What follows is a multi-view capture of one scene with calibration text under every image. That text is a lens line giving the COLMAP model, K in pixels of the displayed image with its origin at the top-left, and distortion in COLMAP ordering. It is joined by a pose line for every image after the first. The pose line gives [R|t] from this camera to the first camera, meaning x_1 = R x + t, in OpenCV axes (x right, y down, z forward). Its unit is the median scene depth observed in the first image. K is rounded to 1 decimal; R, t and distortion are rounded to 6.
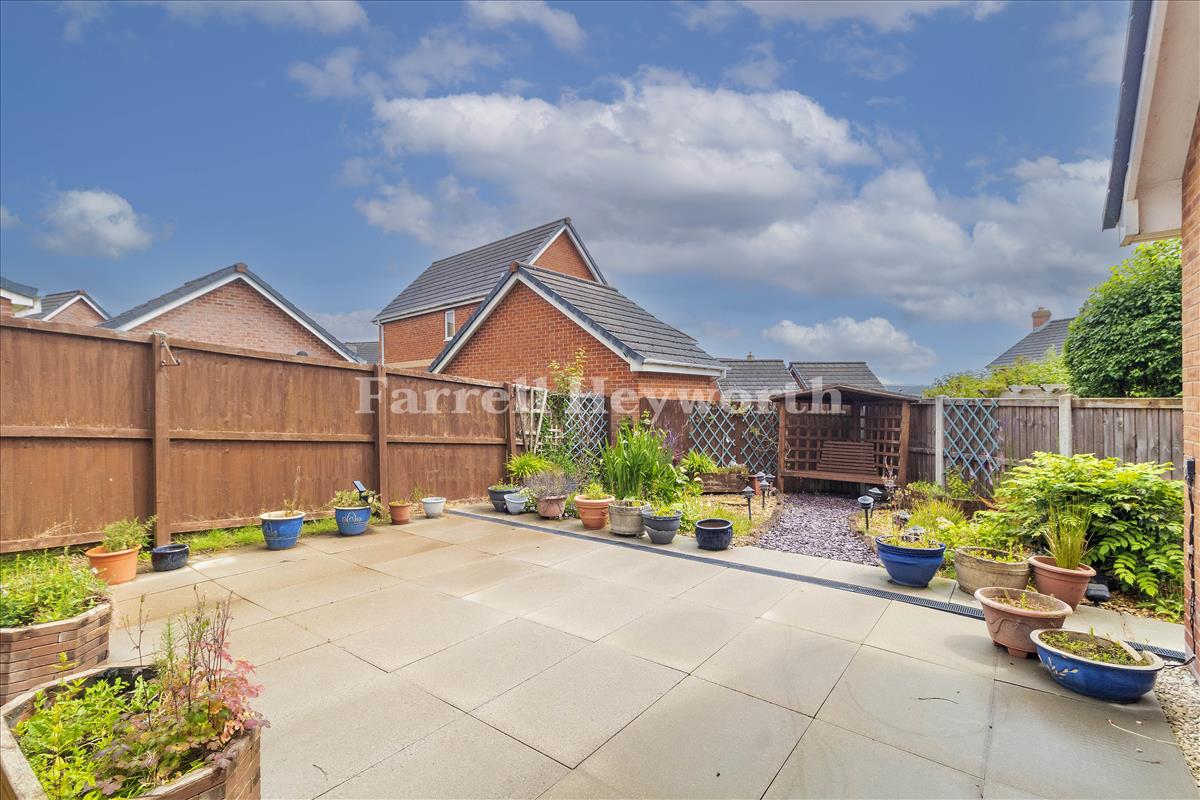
lens RADIAL K [[563.2, 0, 600.7], [0, 563.2, 396.0], [0, 0, 1]] dist [-0.000397, 0.000770]
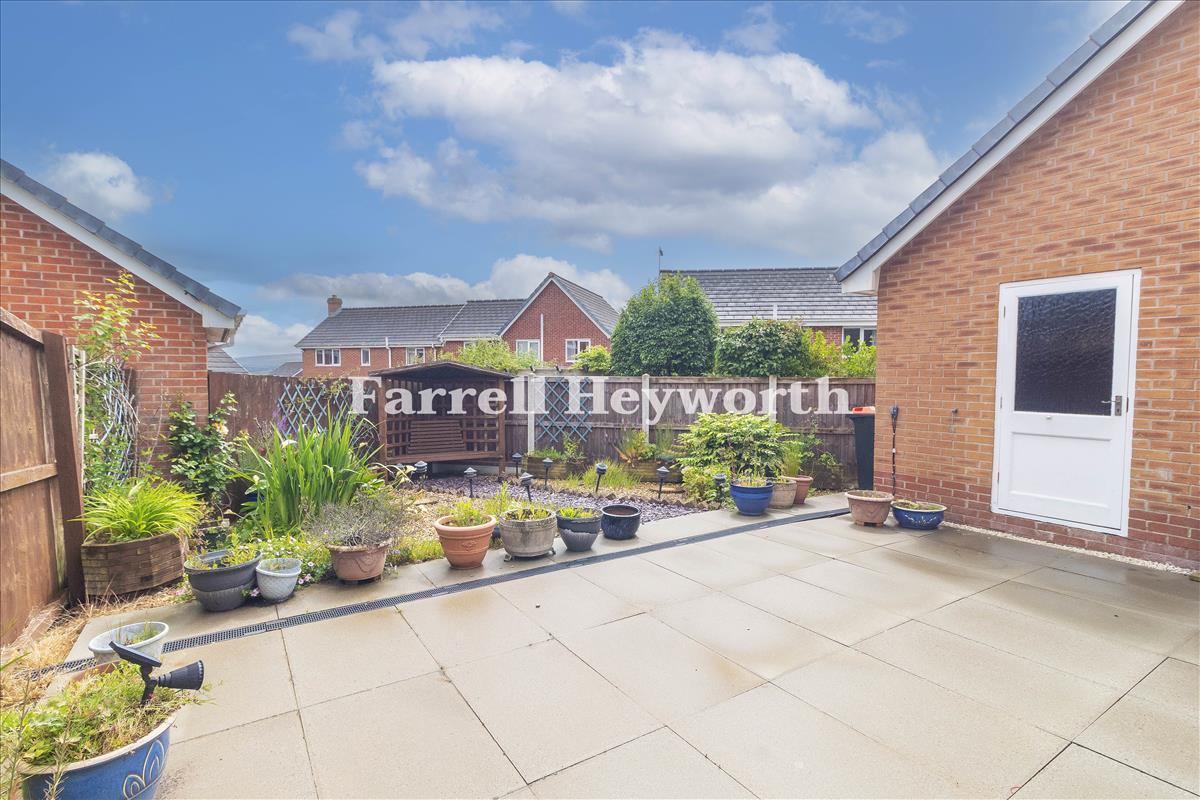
lens RADIAL K [[563.2, 0, 600.7], [0, 563.2, 396.0], [0, 0, 1]] dist [-0.000397, 0.000770]
pose [[0.333478, -0.028763, 0.942319, -0.649619], [-0.013305, 0.999291, 0.035211, 0.003741], [-0.942664, -0.024280, 0.332859, 0.684520]]
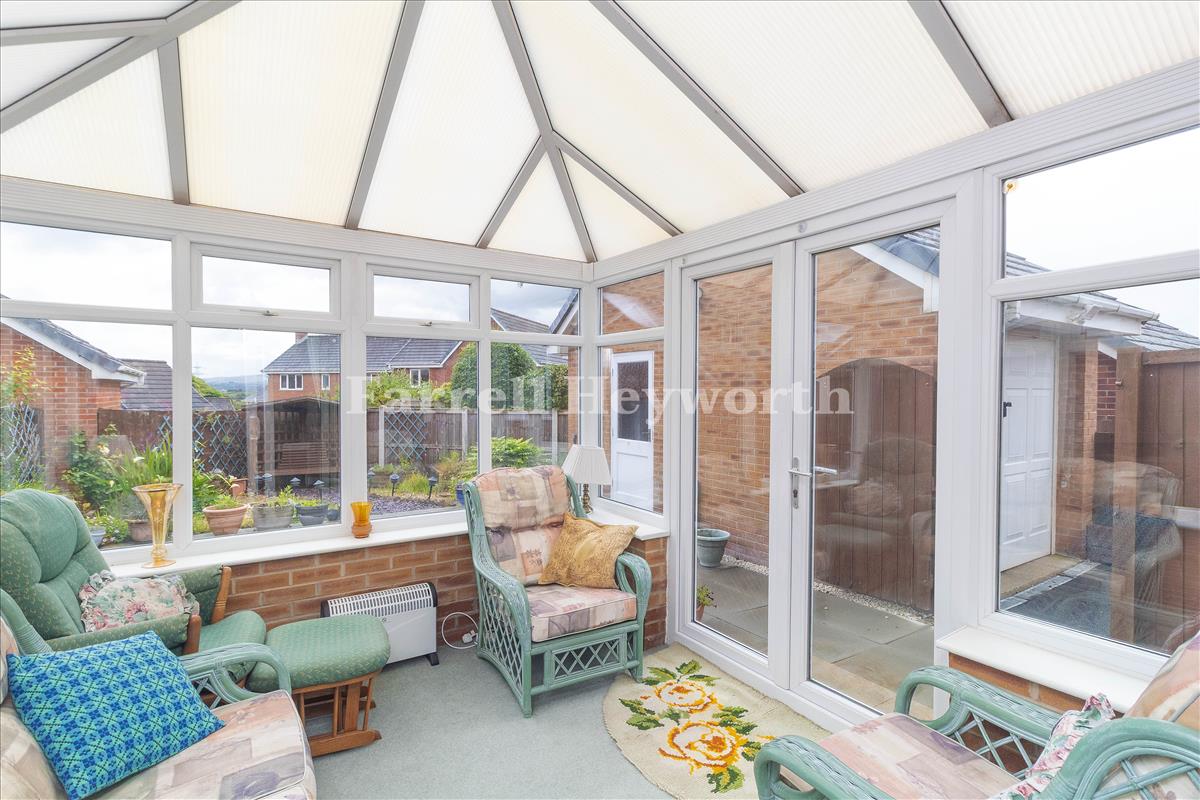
lens RADIAL K [[563.2, 0, 600.7], [0, 563.2, 396.0], [0, 0, 1]] dist [-0.000397, 0.000770]
pose [[0.330341, 0.003458, 0.943855, -0.874014], [-0.013756, 0.999905, 0.001151, -0.050675], [-0.943761, -0.013364, 0.330357, -0.035356]]
